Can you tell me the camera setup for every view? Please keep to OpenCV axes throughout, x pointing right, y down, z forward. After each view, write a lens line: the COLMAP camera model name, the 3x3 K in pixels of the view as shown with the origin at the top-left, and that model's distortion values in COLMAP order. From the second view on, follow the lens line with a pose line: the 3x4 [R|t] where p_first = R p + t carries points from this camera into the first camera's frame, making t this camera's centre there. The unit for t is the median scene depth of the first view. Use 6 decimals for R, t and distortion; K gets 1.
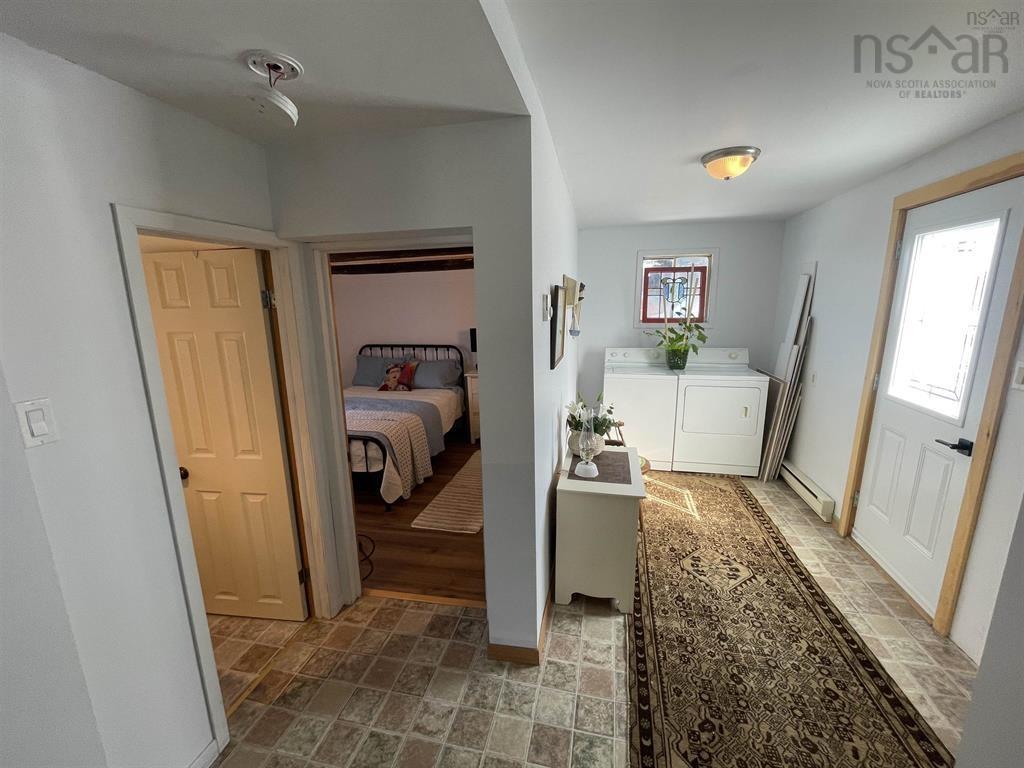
lens RADIAL K [[415.4, 0, 514.8], [0, 415.4, 384.9], [0, 0, 1]] dist [0.000351, -0.000322]
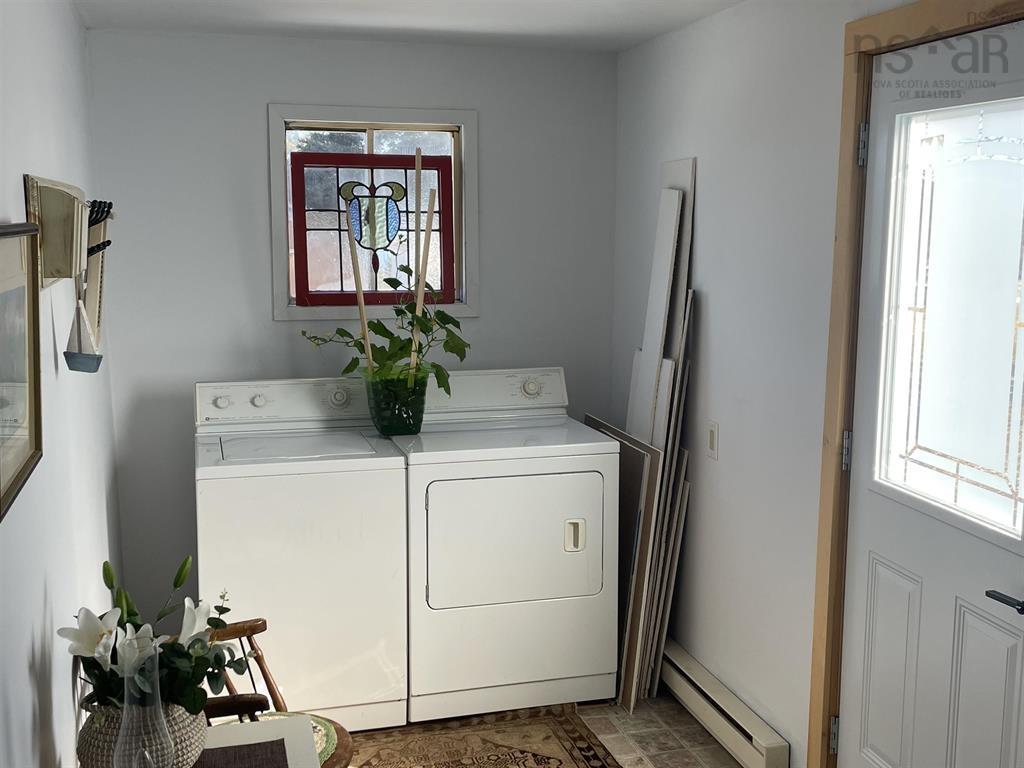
lens RADIAL K [[1119.0, 0, 515.0], [0, 1119.0, 381.5], [0, 0, 1]] dist [0.085746, 0.000000]
pose [[0.883159, -0.053542, 0.466009, 0.025752], [0.080899, 0.995964, -0.038883, -0.038718], [-0.462046, 0.072040, 0.883925, 0.087139]]
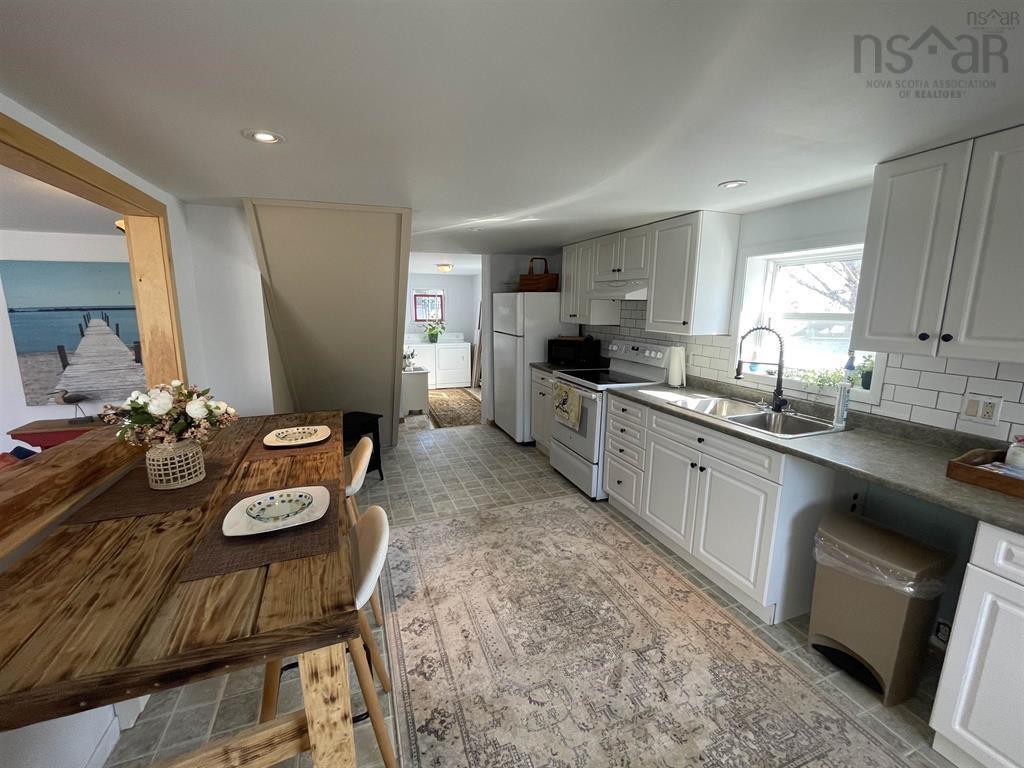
lens RADIAL K [[415.4, 0, 504.0], [0, 415.4, 385.8], [0, 0, 1]] dist [0.000351, -0.000322]
pose [[0.850230, -0.083011, 0.519825, -0.454845], [0.092151, 0.995711, 0.008282, 0.208632], [-0.518283, 0.040861, 0.854233, -1.057102]]
